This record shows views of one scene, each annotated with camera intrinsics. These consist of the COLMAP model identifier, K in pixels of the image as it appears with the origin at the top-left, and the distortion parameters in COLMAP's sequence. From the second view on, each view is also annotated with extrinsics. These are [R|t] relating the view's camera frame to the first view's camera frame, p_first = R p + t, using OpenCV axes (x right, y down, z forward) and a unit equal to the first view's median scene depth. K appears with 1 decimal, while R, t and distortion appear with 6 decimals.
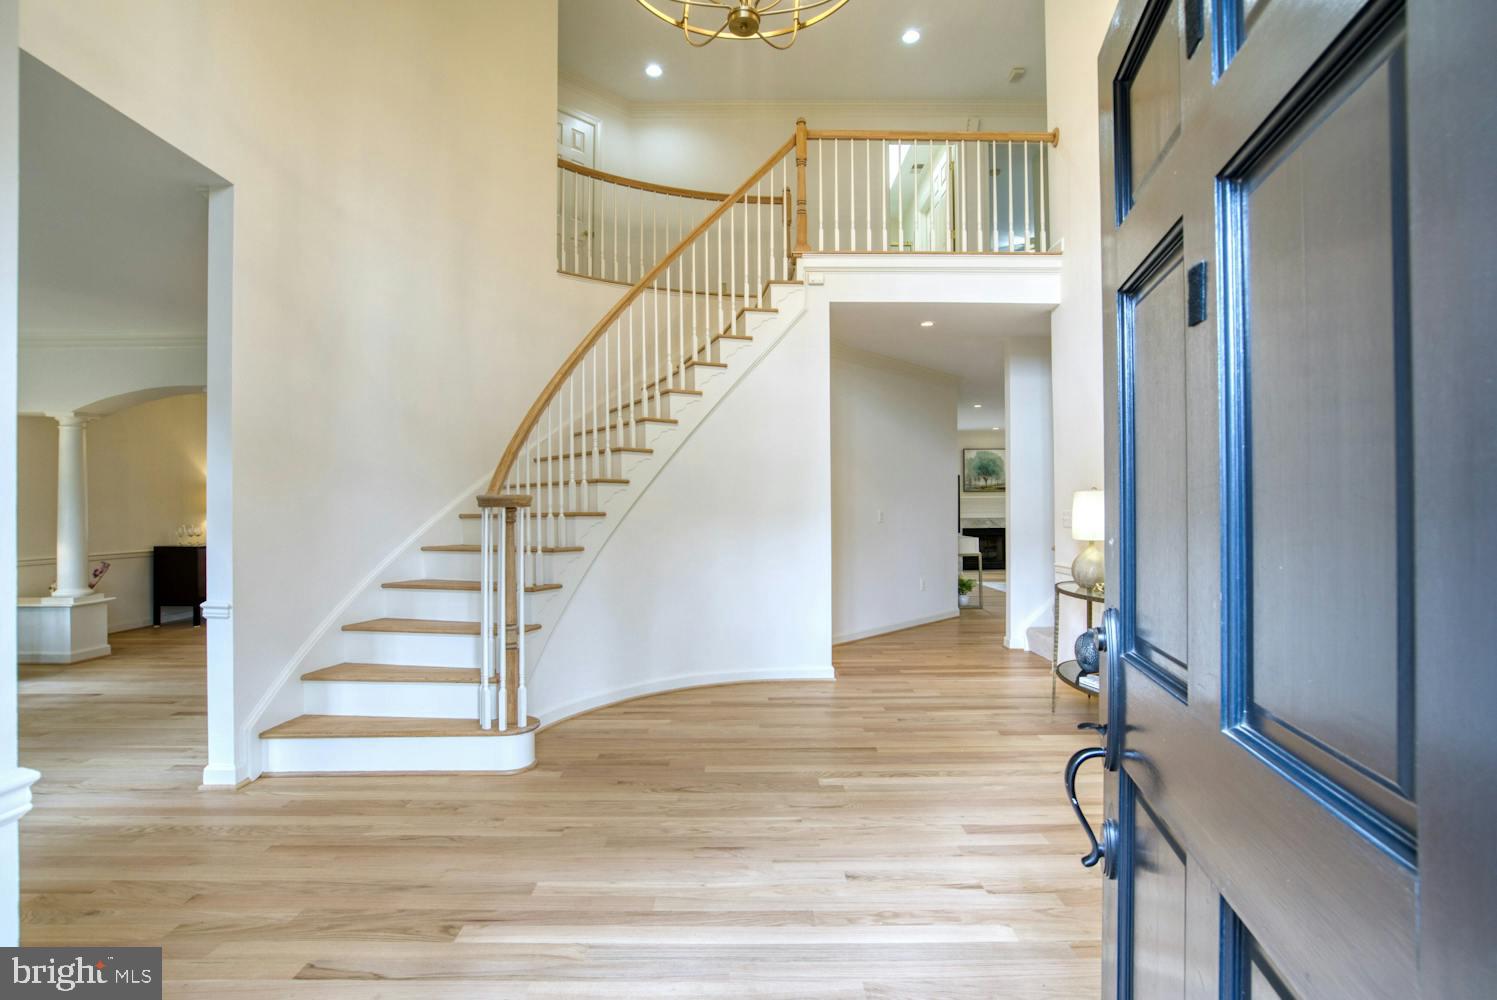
lens RADIAL K [[690.0, 0, 743.3], [0, 690.0, 505.9], [0, 0, 1]] dist [-0.003521, -0.000222]
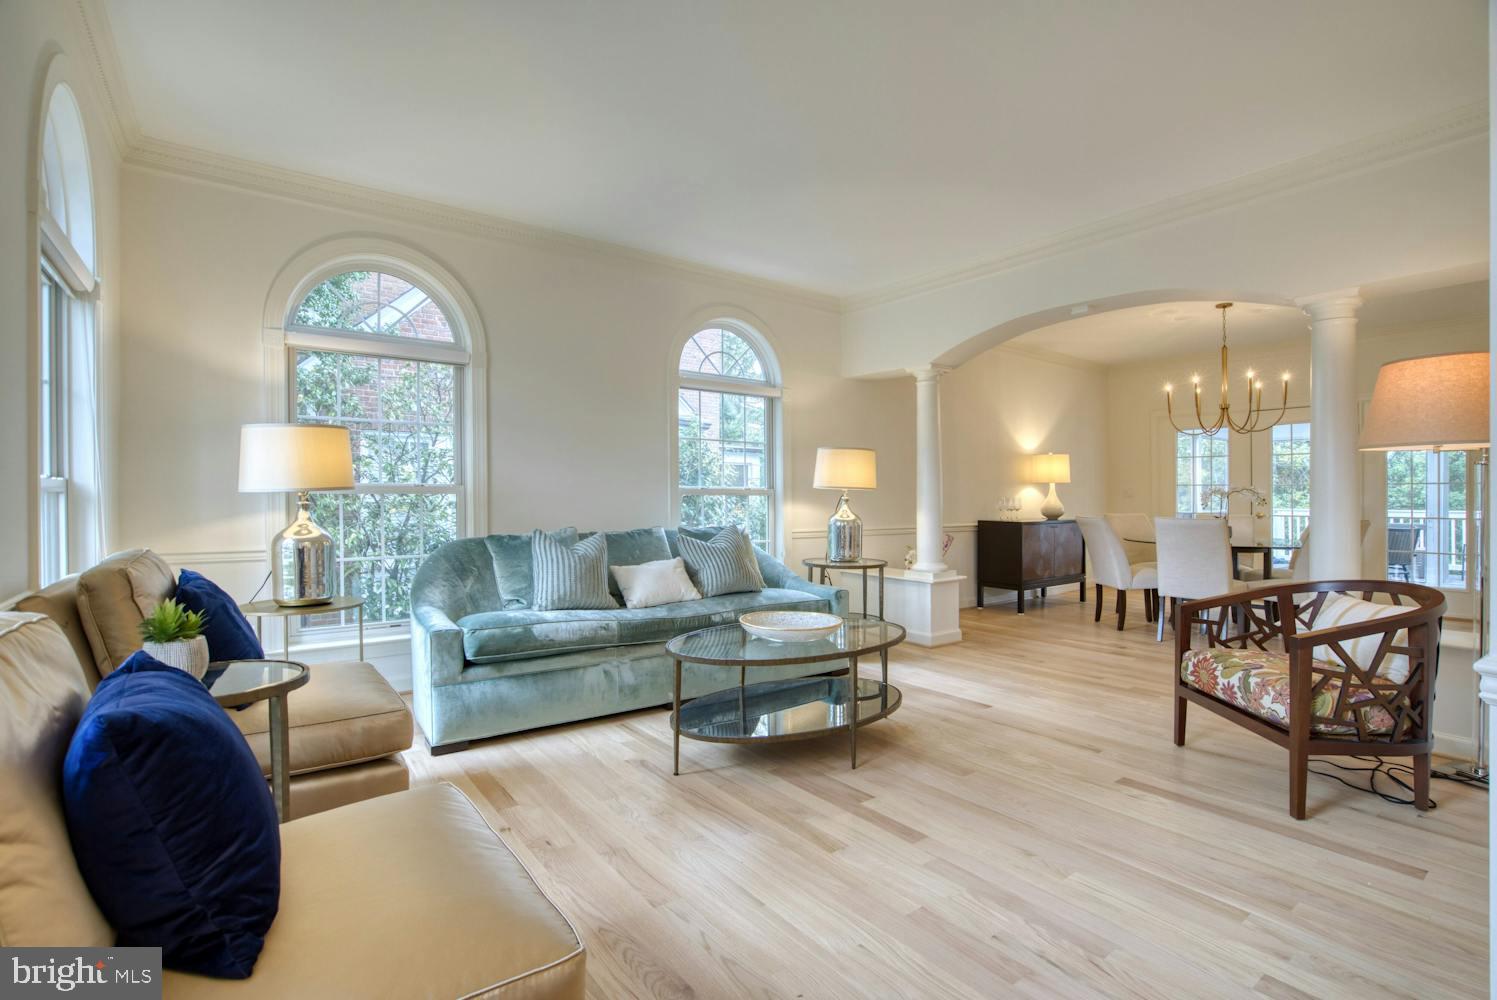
lens RADIAL K [[690.0, 0, 743.3], [0, 690.0, 505.9], [0, 0, 1]] dist [-0.003521, -0.000222]
pose [[0.588454, 0.003502, -0.808523, -0.395415], [0.008967, 0.999901, 0.010857, 0.034968], [0.808481, -0.013639, 0.588364, 0.278046]]
